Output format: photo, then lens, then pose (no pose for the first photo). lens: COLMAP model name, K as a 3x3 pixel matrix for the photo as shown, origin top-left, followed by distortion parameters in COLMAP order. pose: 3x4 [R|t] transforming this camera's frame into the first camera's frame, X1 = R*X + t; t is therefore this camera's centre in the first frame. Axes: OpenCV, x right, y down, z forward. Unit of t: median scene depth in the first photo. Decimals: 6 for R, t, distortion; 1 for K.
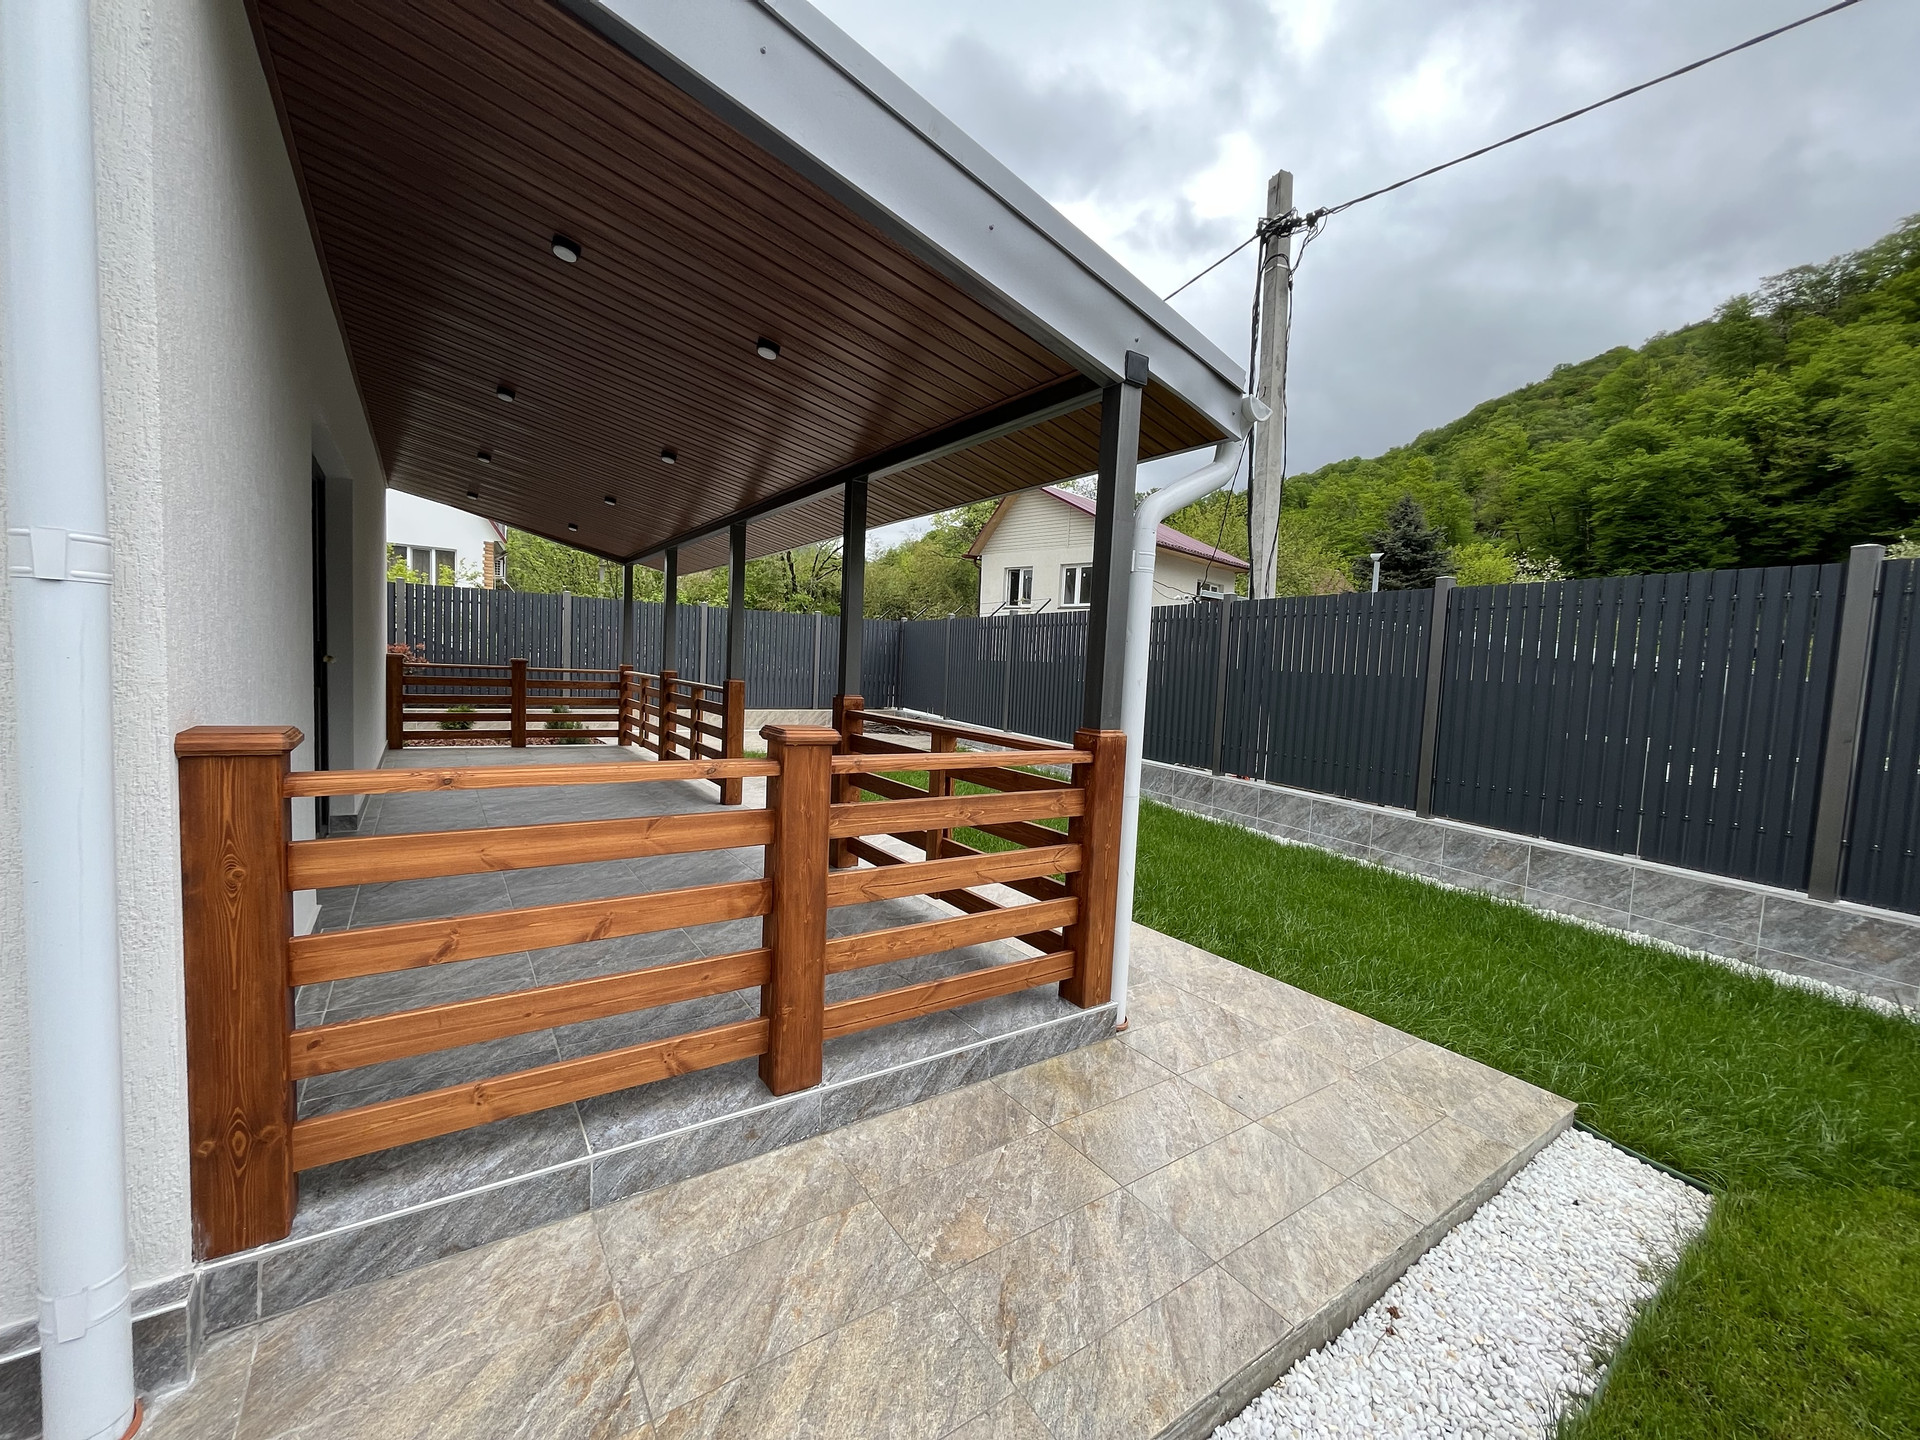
lens RADIAL K [[775.7, 0, 960.8], [0, 775.7, 717.6], [0, 0, 1]] dist [-0.003901, -0.000182]
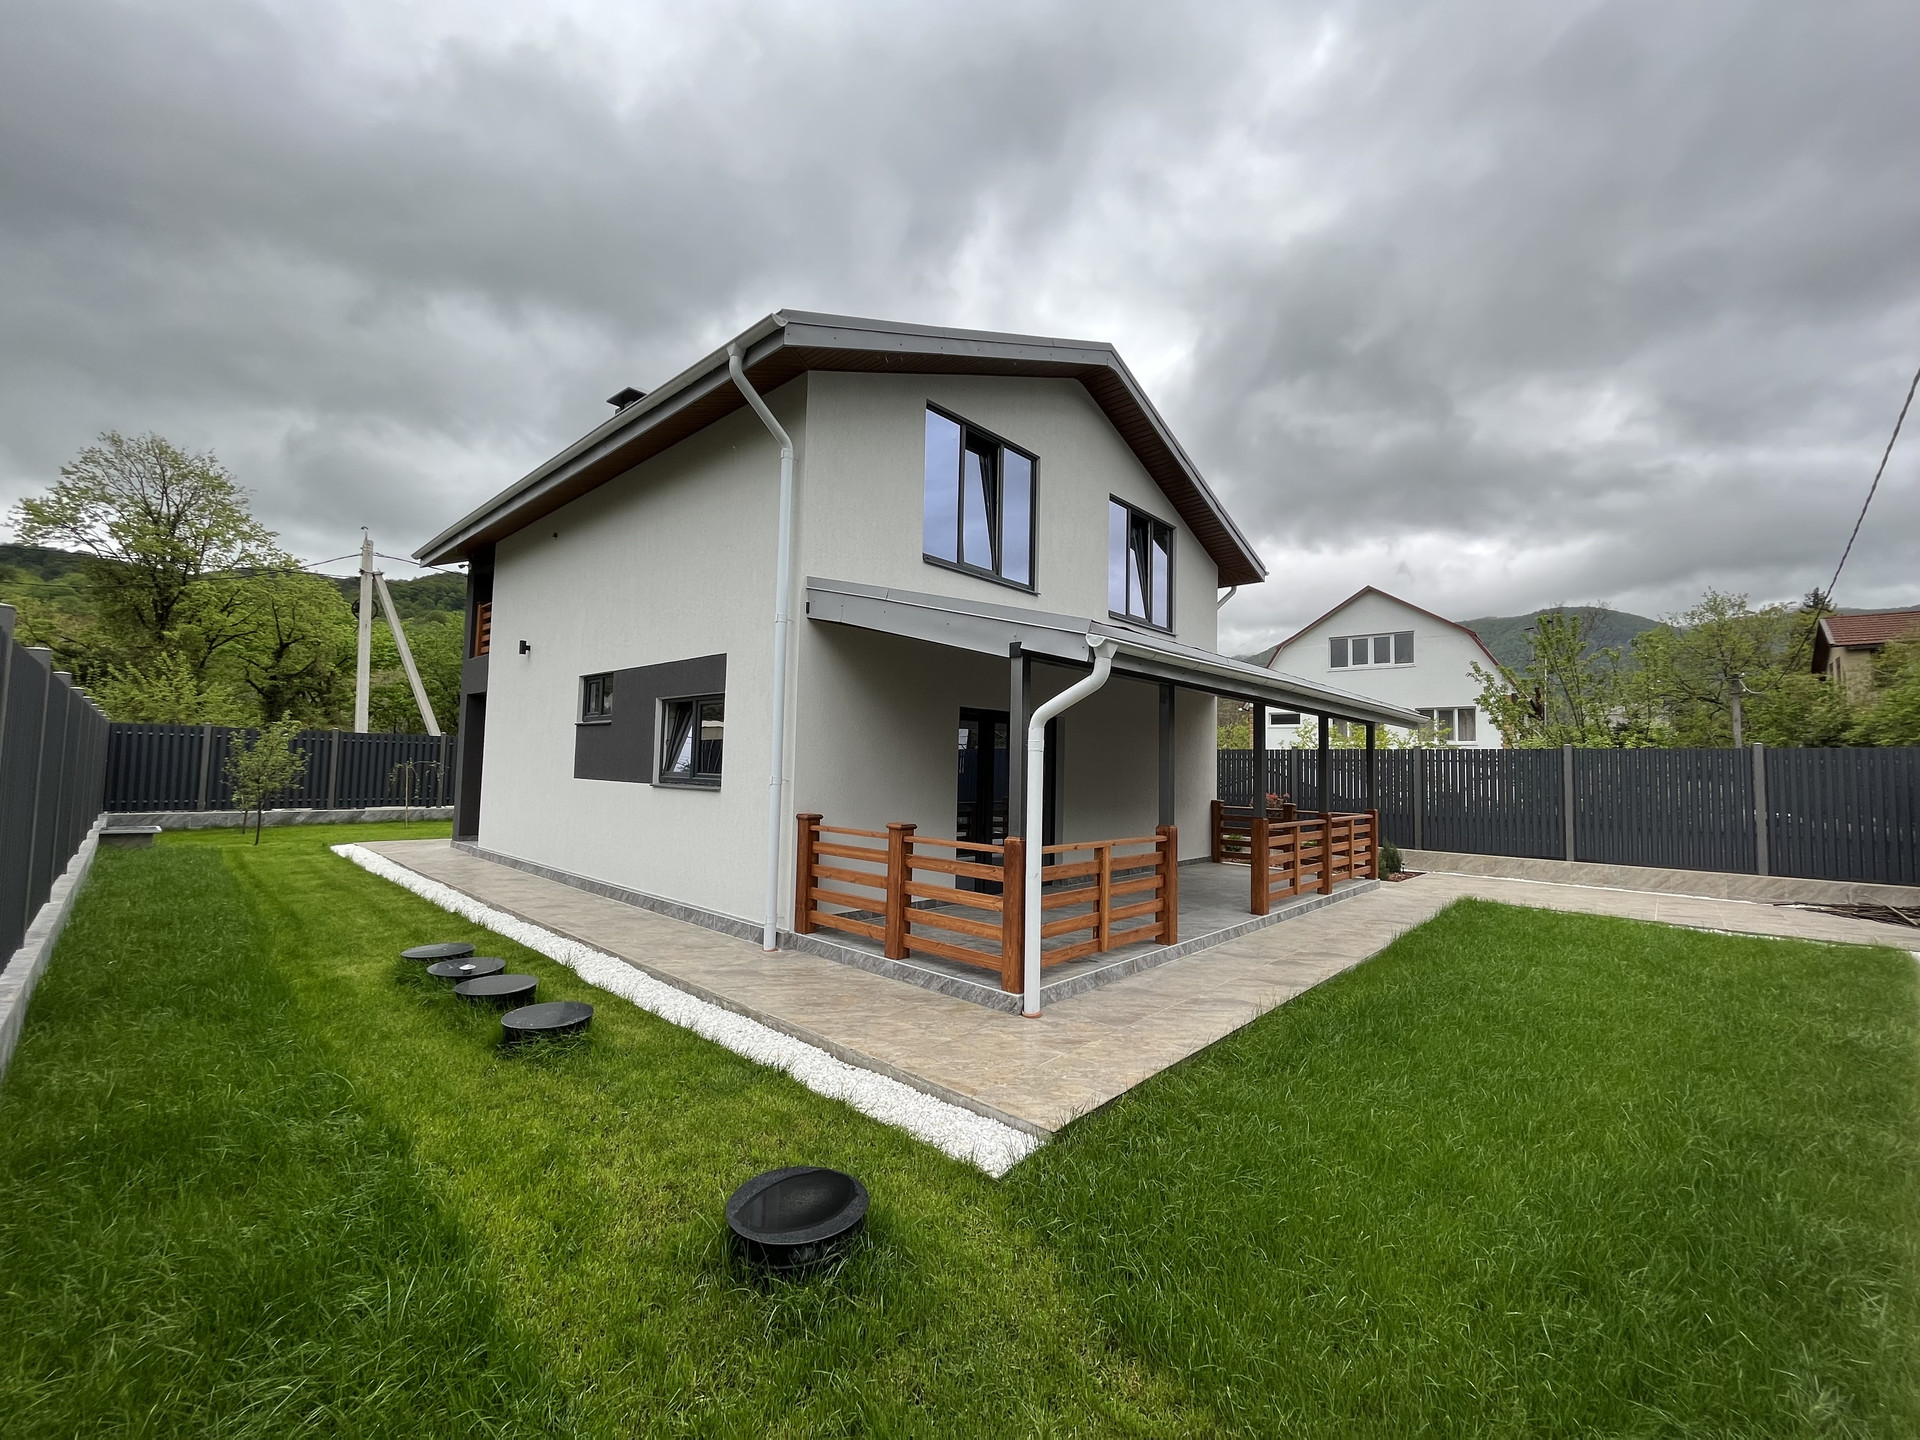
lens RADIAL K [[775.7, 0, 961.4], [0, 775.7, 724.3], [0, 0, 1]] dist [-0.003901, -0.000182]
pose [[0.219853, -0.098079, -0.970590, 2.149273], [-0.079154, 0.989859, -0.117956, -0.024685], [0.972317, 0.102759, 0.209860, 0.495677]]
